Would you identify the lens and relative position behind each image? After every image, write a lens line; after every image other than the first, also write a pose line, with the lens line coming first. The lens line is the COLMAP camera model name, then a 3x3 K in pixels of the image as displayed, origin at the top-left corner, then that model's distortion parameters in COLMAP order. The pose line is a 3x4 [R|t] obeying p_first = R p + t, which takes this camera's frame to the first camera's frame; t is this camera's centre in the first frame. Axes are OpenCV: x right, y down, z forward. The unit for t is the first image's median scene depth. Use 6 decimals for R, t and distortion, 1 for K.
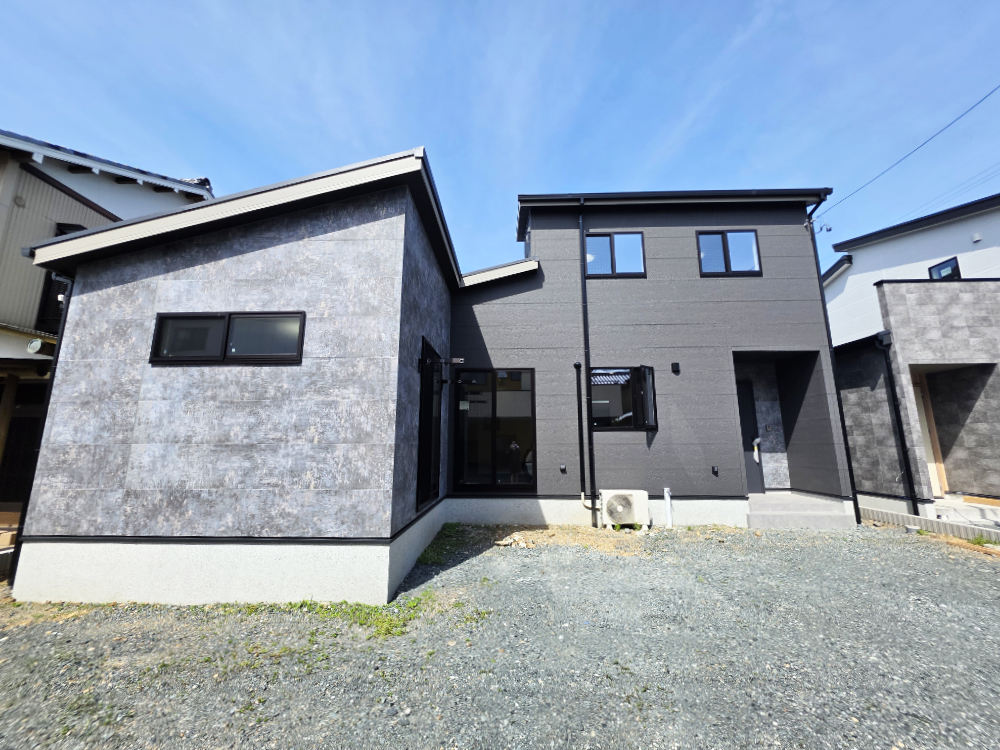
lens RADIAL K [[400.7, 0, 498.9], [0, 400.7, 368.5], [0, 0, 1]] dist [-0.001228, 0.000185]
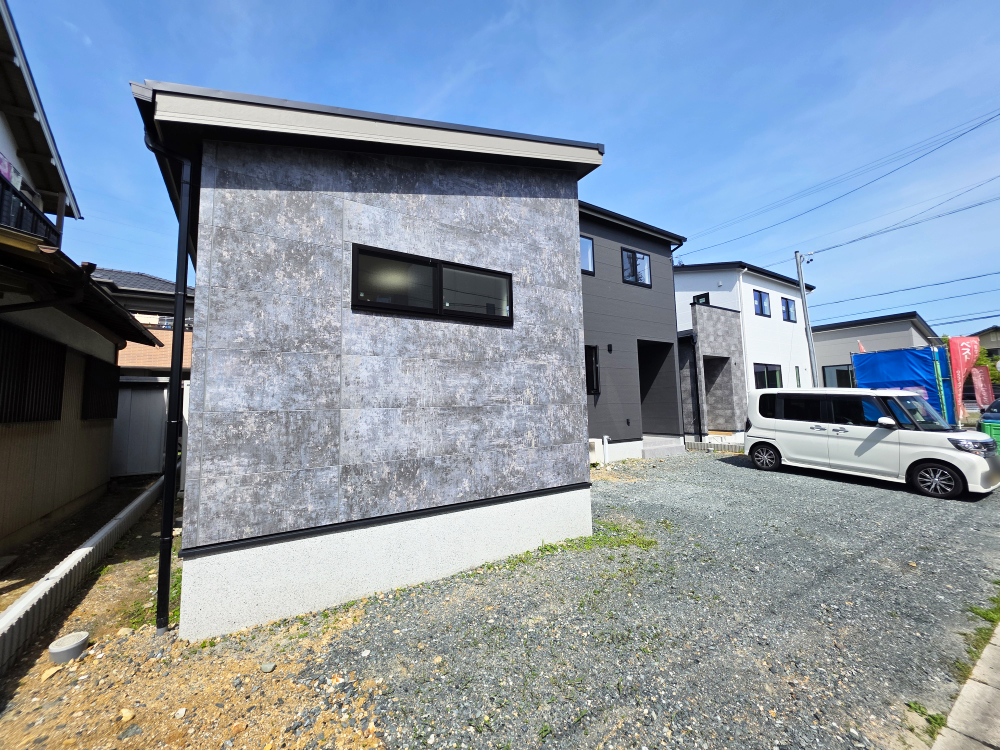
lens RADIAL K [[390.8, 0, 499.1], [0, 390.8, 368.3], [0, 0, 1]] dist [0.000691, -0.000020]
pose [[0.830281, 0.036592, 0.556143, -1.000612], [-0.081801, 0.995037, 0.056652, 0.036755], [-0.551310, -0.092530, 0.829154, 0.183378]]
